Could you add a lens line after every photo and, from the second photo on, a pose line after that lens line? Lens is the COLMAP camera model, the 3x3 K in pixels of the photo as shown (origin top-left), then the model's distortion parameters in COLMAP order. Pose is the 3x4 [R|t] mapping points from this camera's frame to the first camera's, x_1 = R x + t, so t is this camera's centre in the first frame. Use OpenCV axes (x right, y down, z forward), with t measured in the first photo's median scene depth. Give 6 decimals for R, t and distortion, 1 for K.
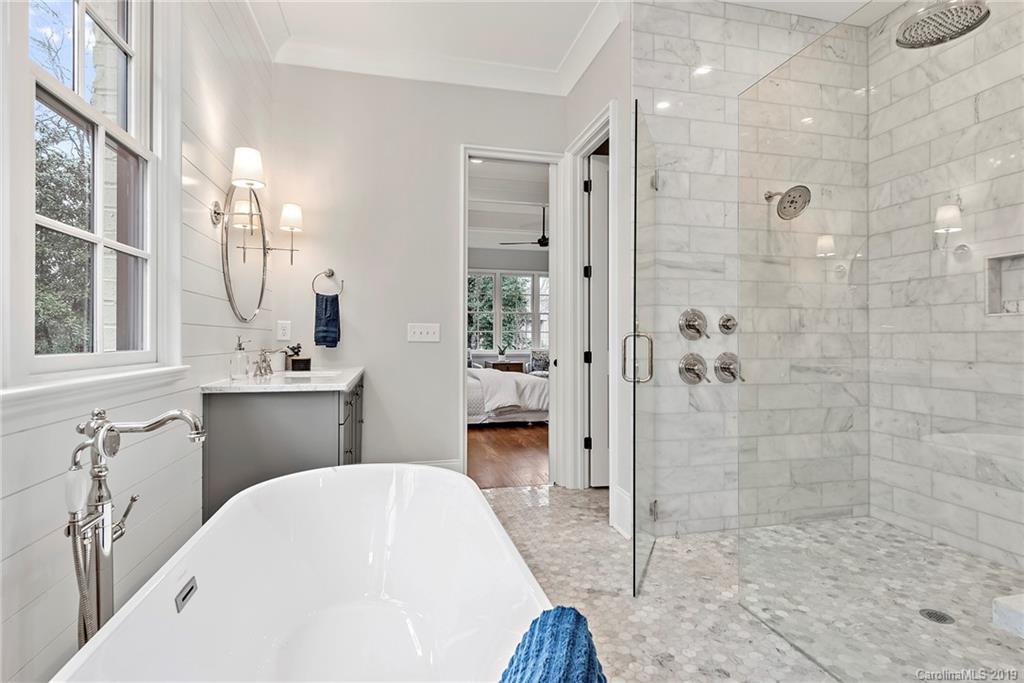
lens RADIAL K [[485.7, 0, 511.0], [0, 485.7, 335.9], [0, 0, 1]] dist [0.001983, -0.000131]
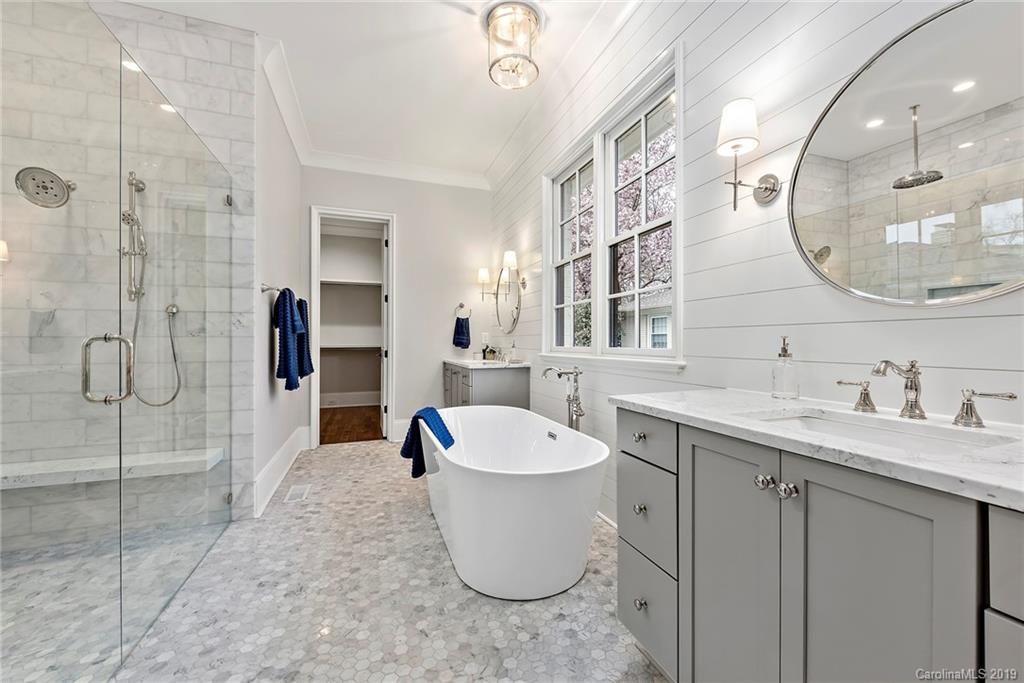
lens RADIAL K [[400.8, 0, 511.8], [0, 400.8, 336.7], [0, 0, 1]] dist [0.000075, 0.000073]
pose [[-0.995523, 0.005457, -0.094364, -0.139749], [0.004695, 0.999955, 0.008291, -0.006948], [0.094405, 0.007811, -0.995503, 1.899425]]
